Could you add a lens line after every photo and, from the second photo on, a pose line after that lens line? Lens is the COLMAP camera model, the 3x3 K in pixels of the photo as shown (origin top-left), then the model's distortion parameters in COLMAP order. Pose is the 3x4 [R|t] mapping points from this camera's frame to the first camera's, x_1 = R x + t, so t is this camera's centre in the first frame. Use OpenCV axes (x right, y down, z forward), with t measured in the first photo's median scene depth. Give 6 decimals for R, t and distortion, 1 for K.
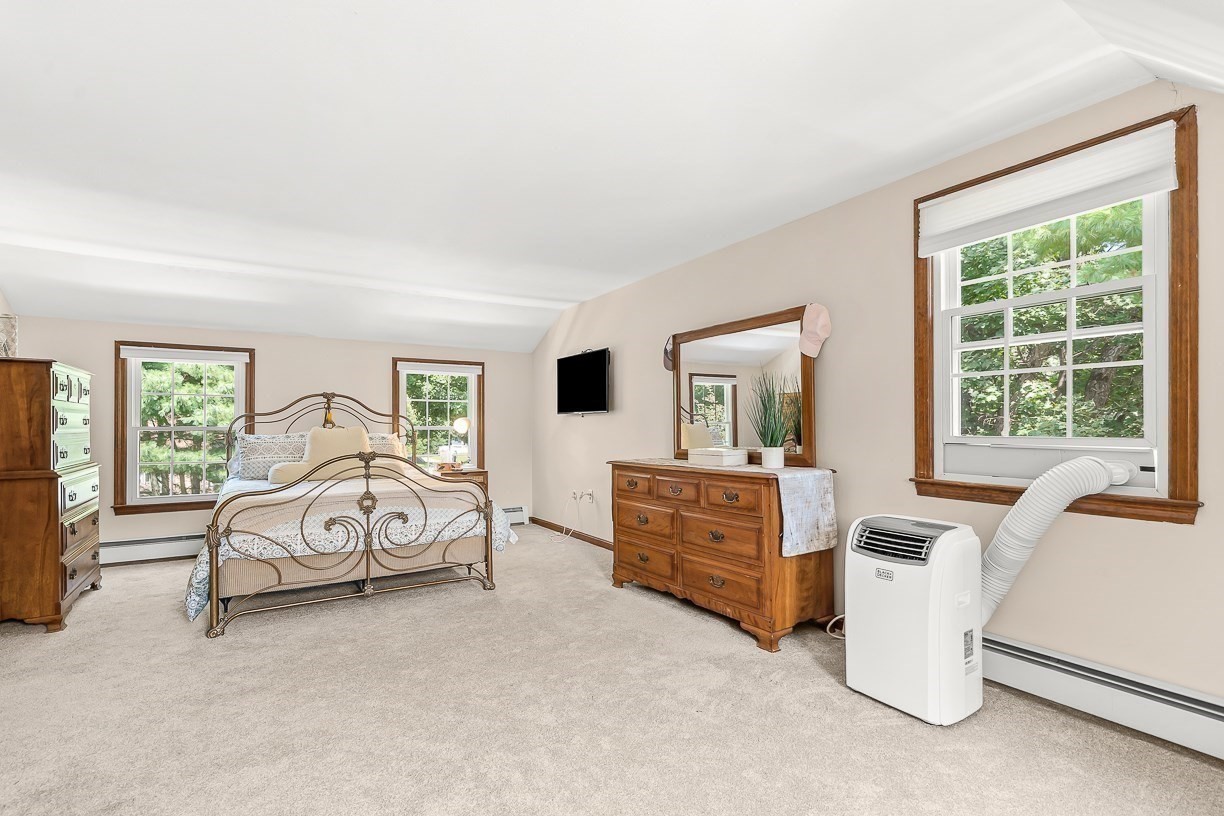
lens RADIAL K [[562.3, 0, 609.9], [0, 562.3, 419.3], [0, 0, 1]] dist [-0.001014, 0.000832]
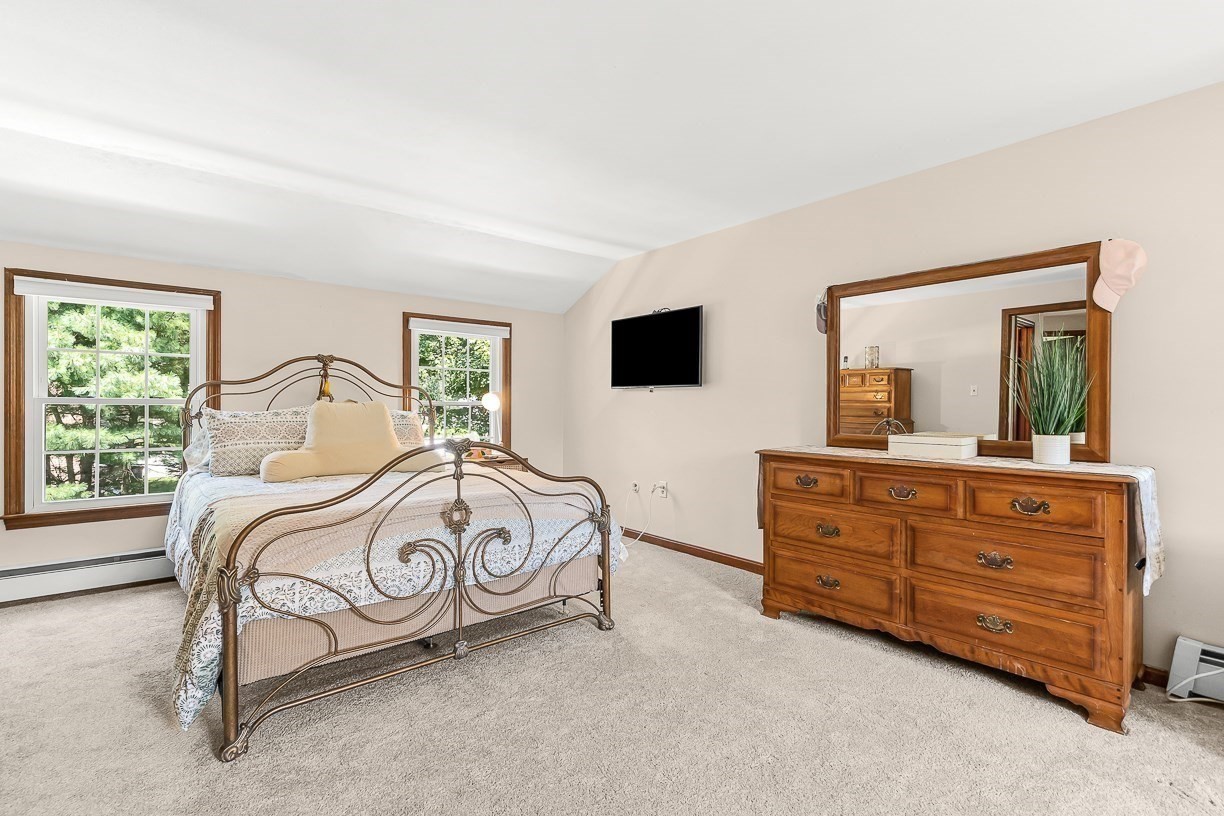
lens RADIAL K [[562.3, 0, 614.0], [0, 562.3, 403.9], [0, 0, 1]] dist [-0.001014, 0.000832]
pose [[0.990842, 0.009591, 0.134684, -0.306906], [-0.011333, 0.999862, 0.012174, 0.005702], [-0.134549, -0.013588, 0.990814, 0.291294]]
